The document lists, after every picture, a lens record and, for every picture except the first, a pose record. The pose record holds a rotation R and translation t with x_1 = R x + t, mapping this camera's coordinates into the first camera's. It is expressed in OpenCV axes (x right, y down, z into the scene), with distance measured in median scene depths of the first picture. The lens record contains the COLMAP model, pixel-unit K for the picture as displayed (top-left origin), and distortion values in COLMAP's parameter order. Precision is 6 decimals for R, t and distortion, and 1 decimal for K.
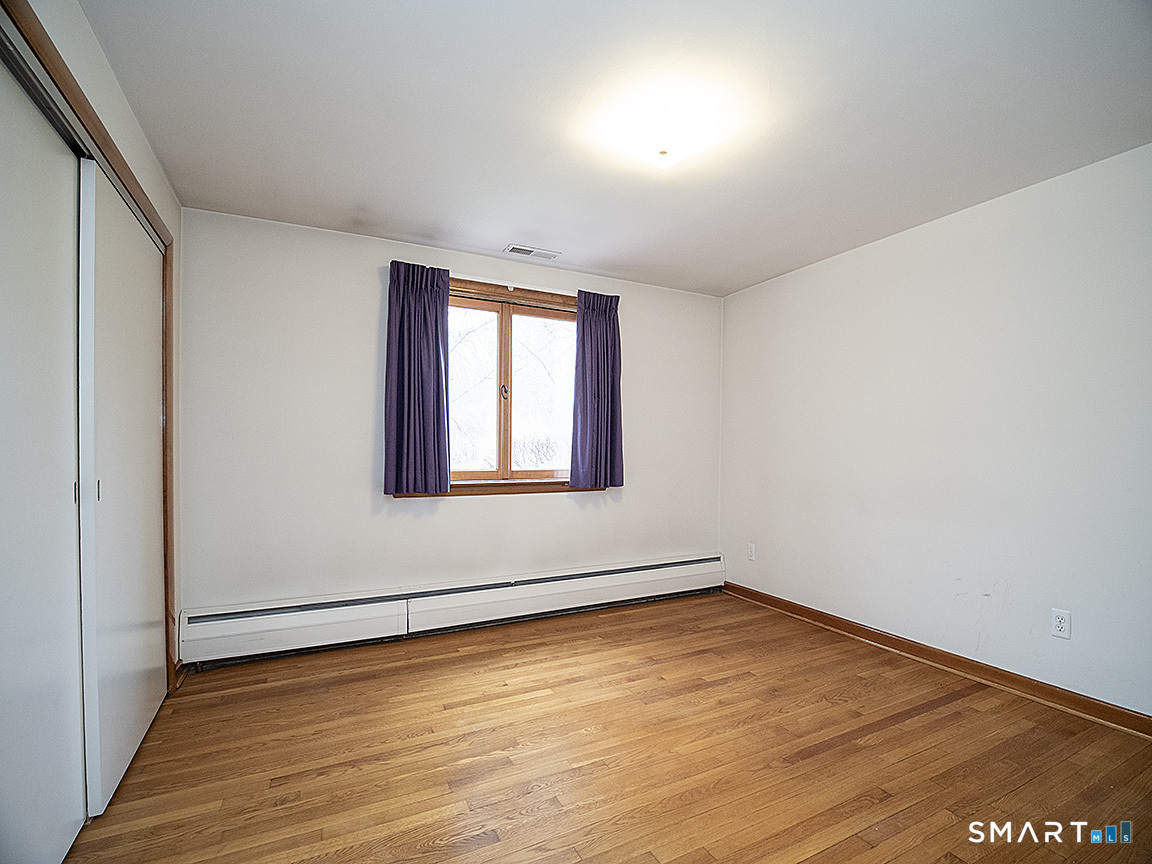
lens RADIAL K [[542.0, 0, 583.3], [0, 542.0, 453.7], [0, 0, 1]] dist [-0.020480, -0.000593]
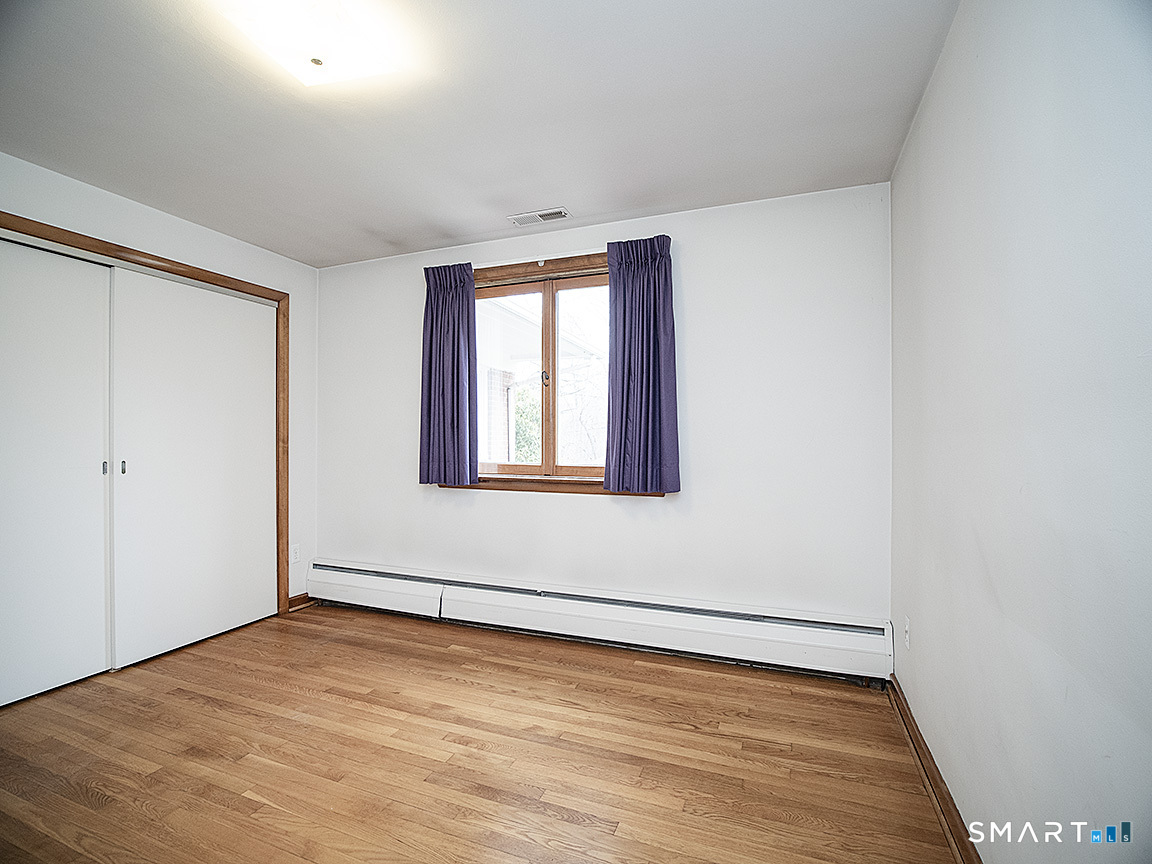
lens RADIAL K [[531.2, 0, 581.8], [0, 531.2, 436.0], [0, 0, 1]] dist [-0.015845, -0.000986]
pose [[0.659874, -0.010137, -0.751308, 0.586632], [-0.007787, 0.999763, -0.020329, -0.000217], [0.751336, 0.019265, 0.659638, 0.484994]]
